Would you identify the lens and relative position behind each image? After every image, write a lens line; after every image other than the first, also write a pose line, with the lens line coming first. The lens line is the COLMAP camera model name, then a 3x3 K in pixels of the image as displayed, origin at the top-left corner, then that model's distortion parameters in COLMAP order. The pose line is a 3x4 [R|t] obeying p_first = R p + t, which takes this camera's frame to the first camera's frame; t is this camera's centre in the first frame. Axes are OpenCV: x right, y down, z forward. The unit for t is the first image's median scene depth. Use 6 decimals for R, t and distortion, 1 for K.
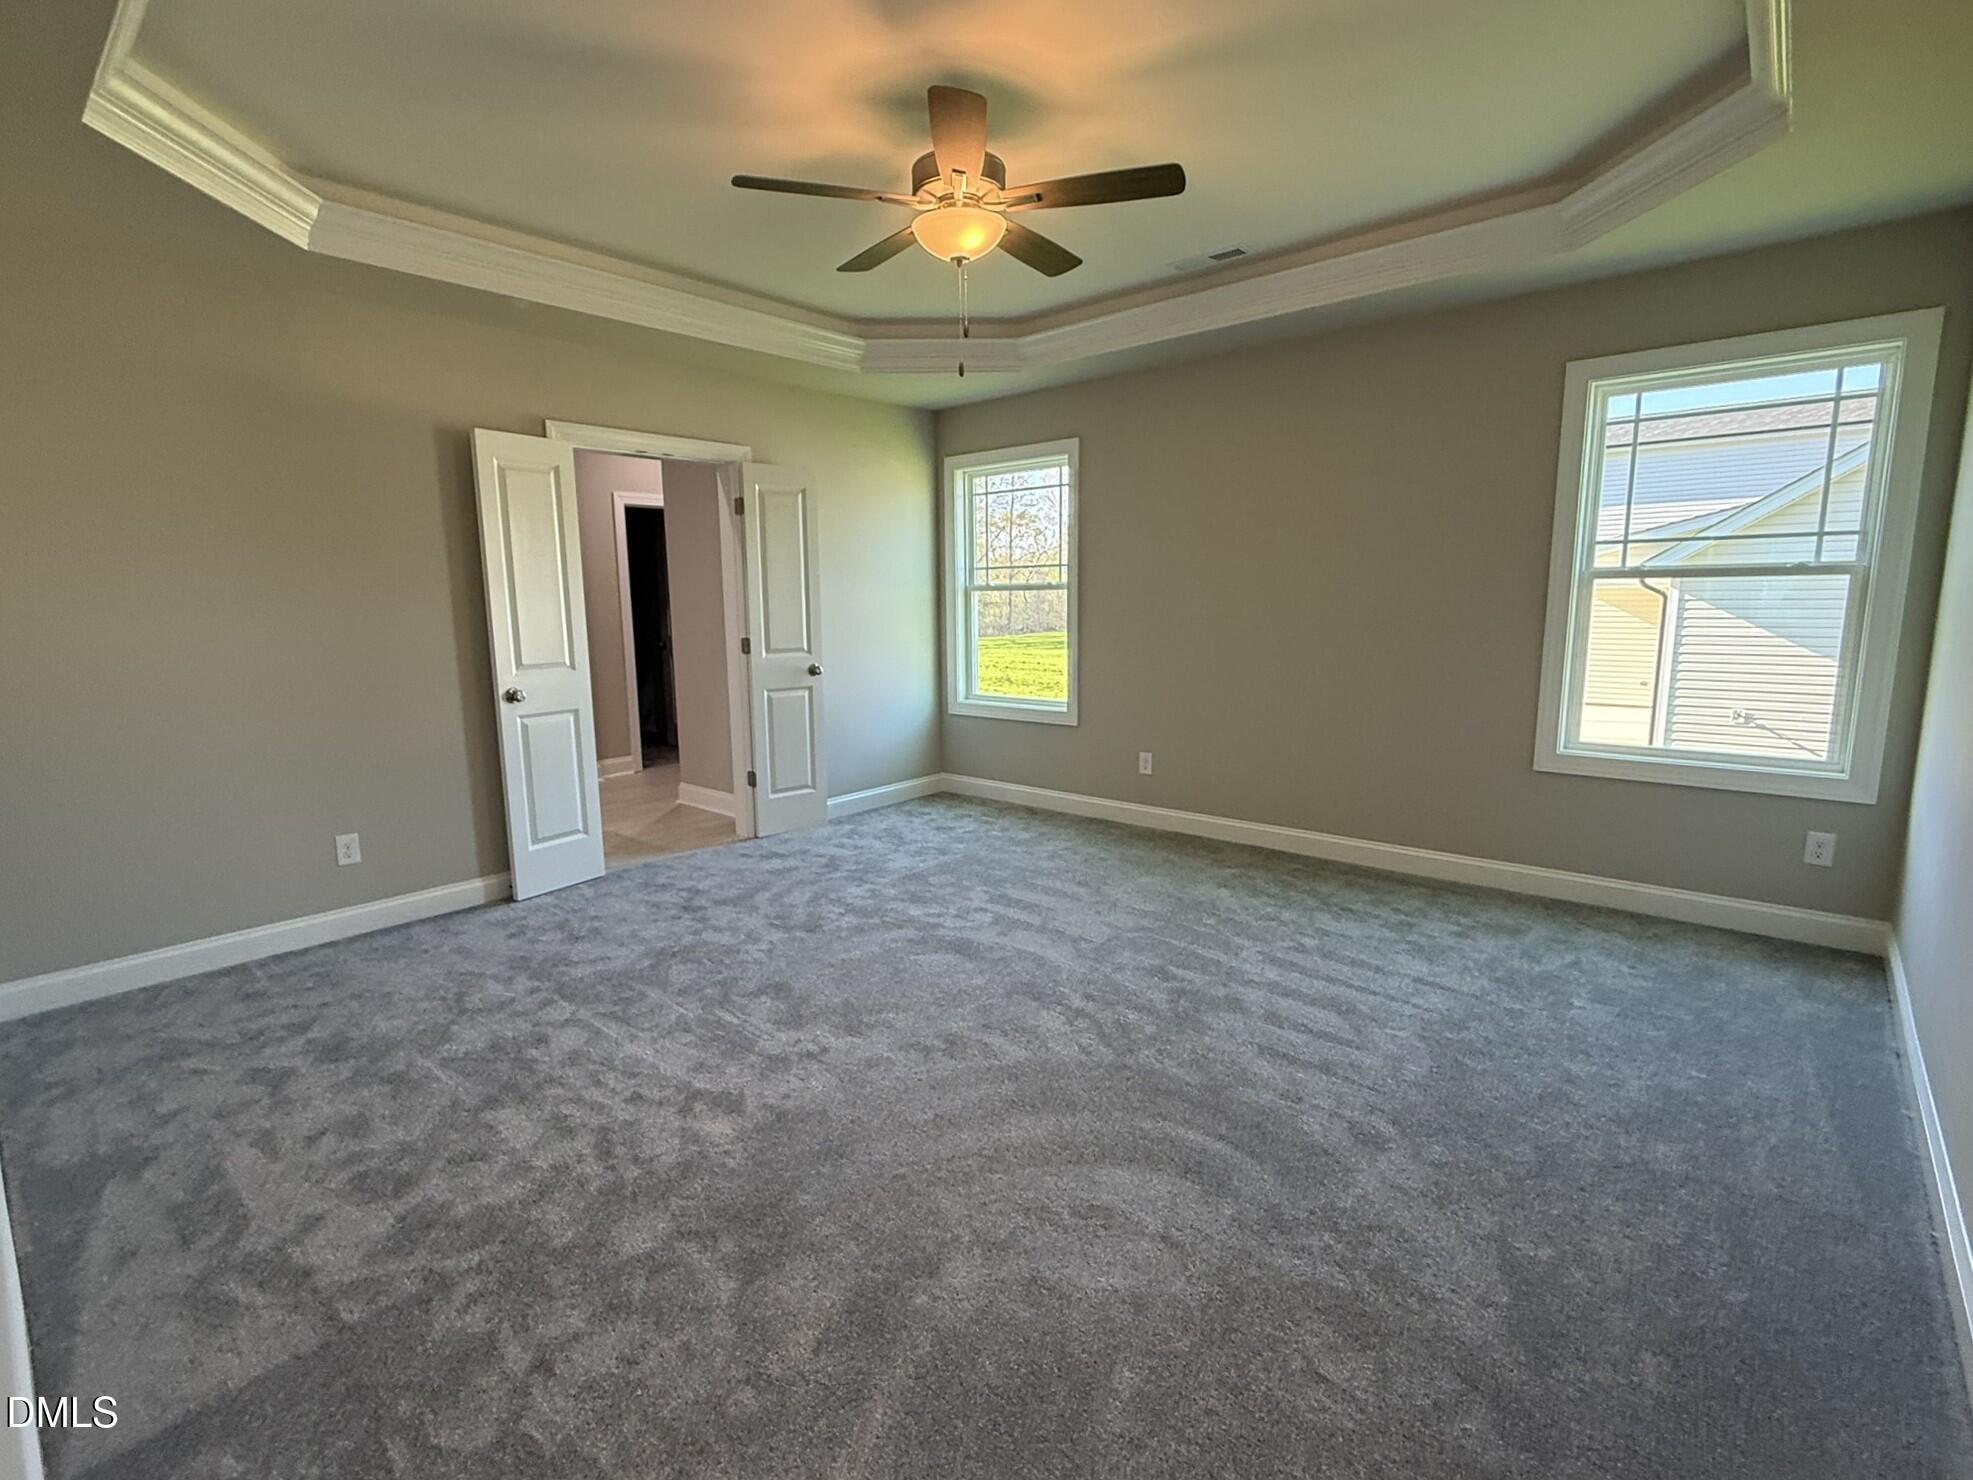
lens RADIAL K [[885.3, 0, 995.4], [0, 885.3, 732.8], [0, 0, 1]] dist [0.000113, -0.001034]
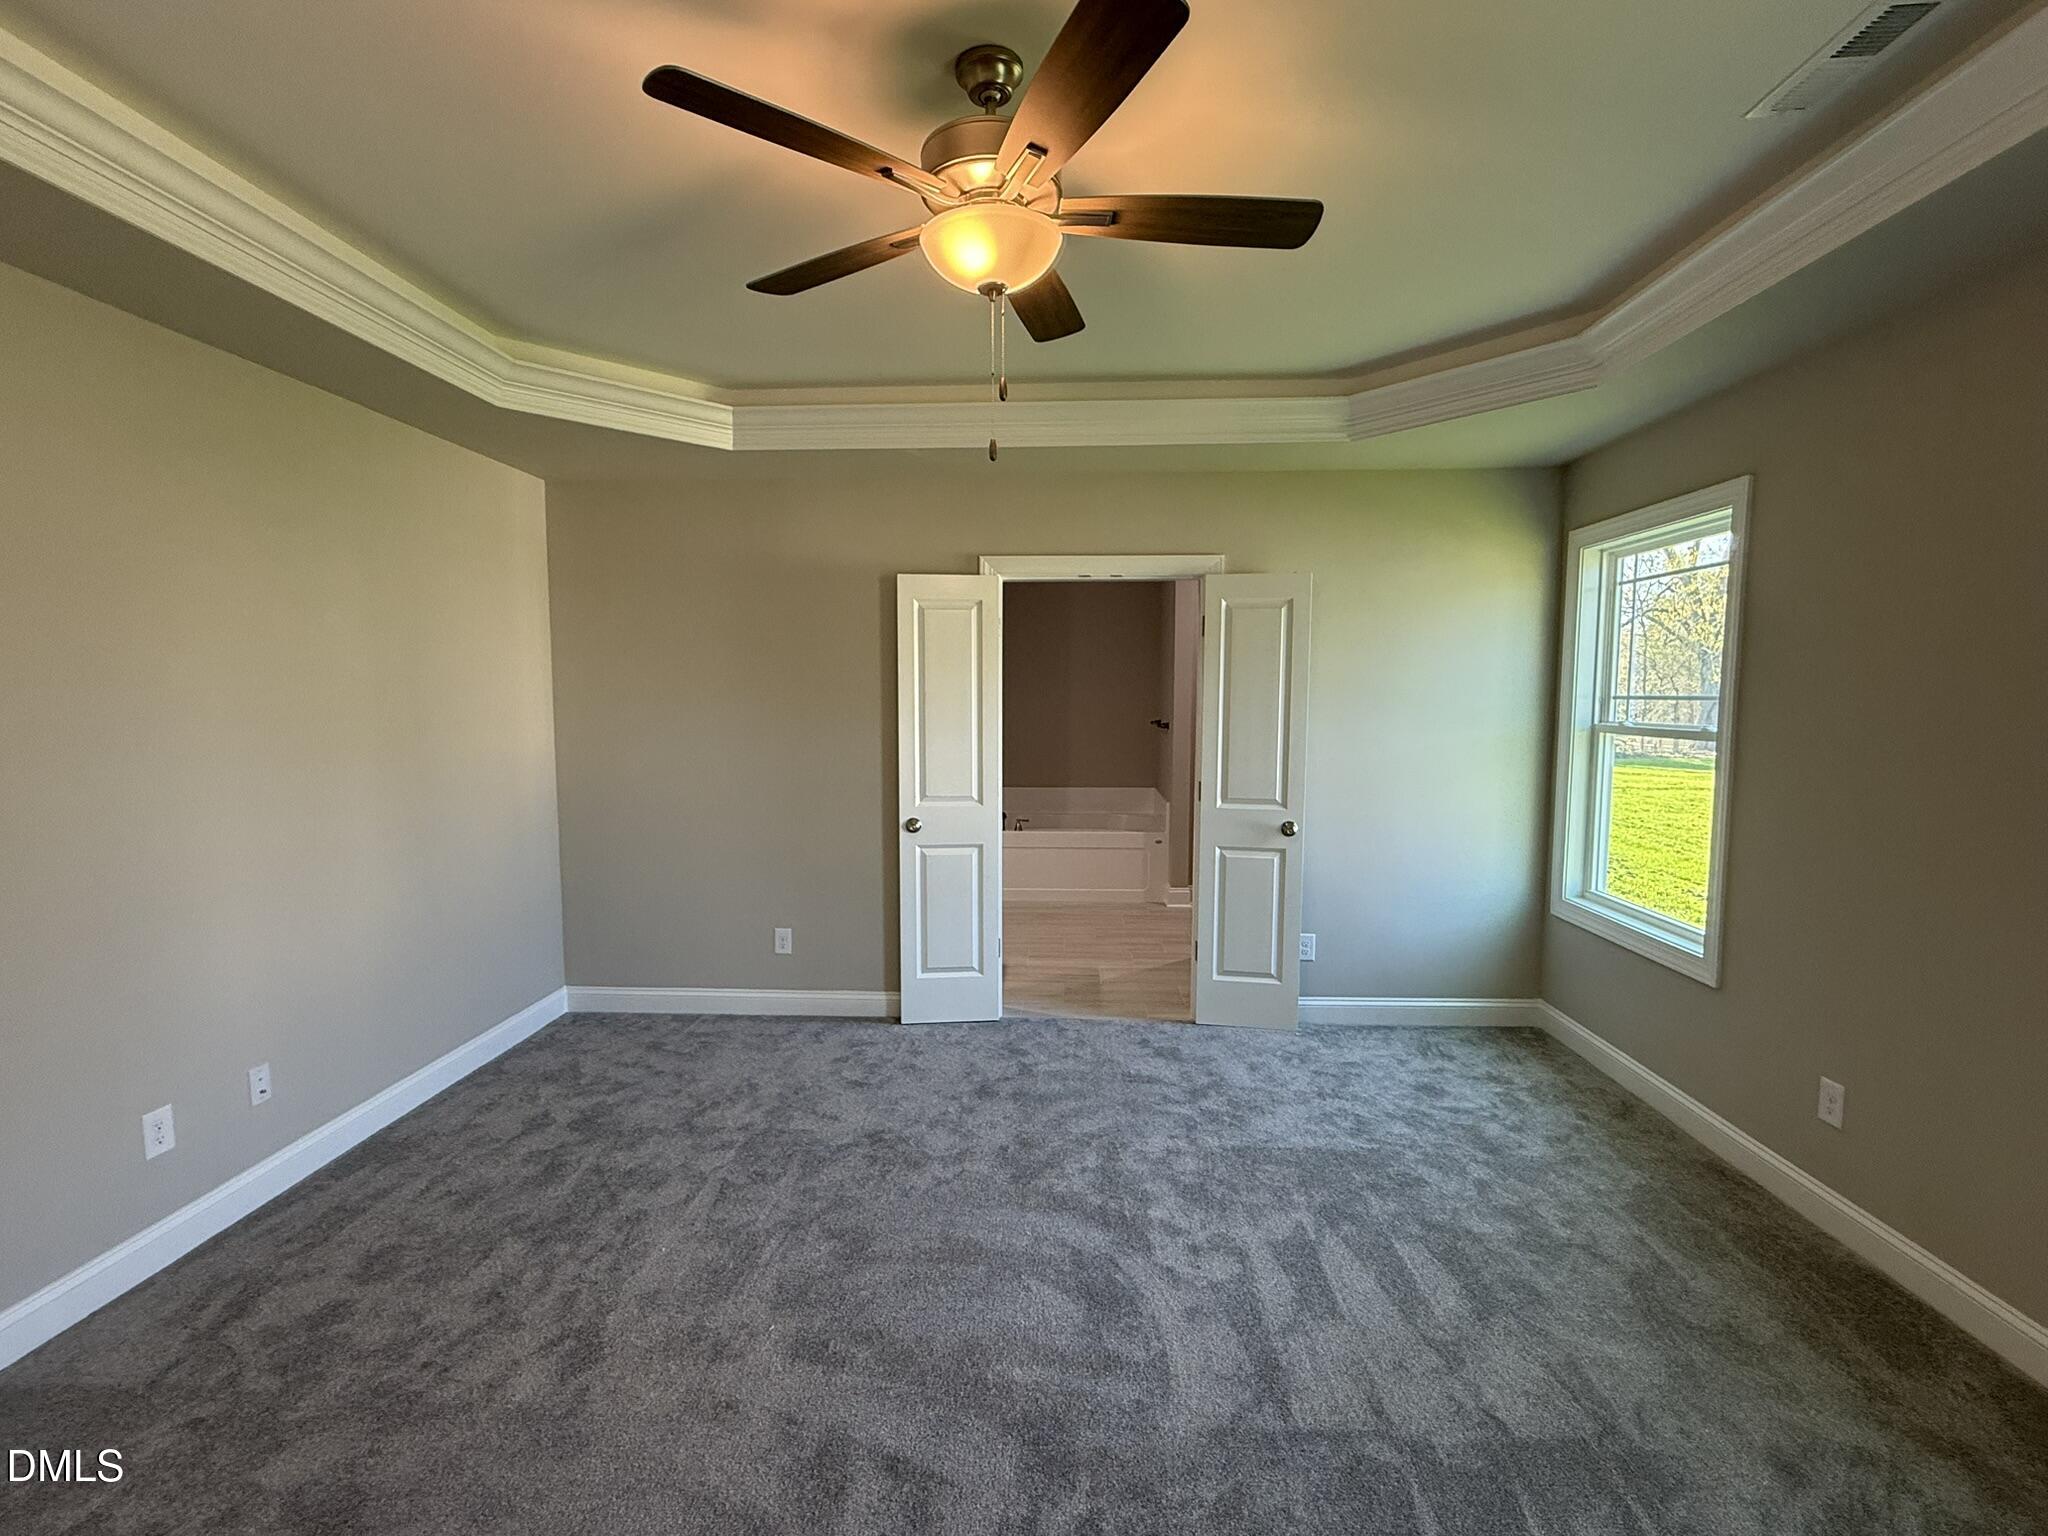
lens RADIAL K [[918.9, 0, 1021.6], [0, 918.9, 765.9], [0, 0, 1]] dist [0.000113, -0.001034]
pose [[0.630820, 0.074912, -0.772304, 0.347722], [-0.131909, 0.991194, -0.011600, -0.112132], [0.764634, 0.109192, 0.635147, 0.399745]]
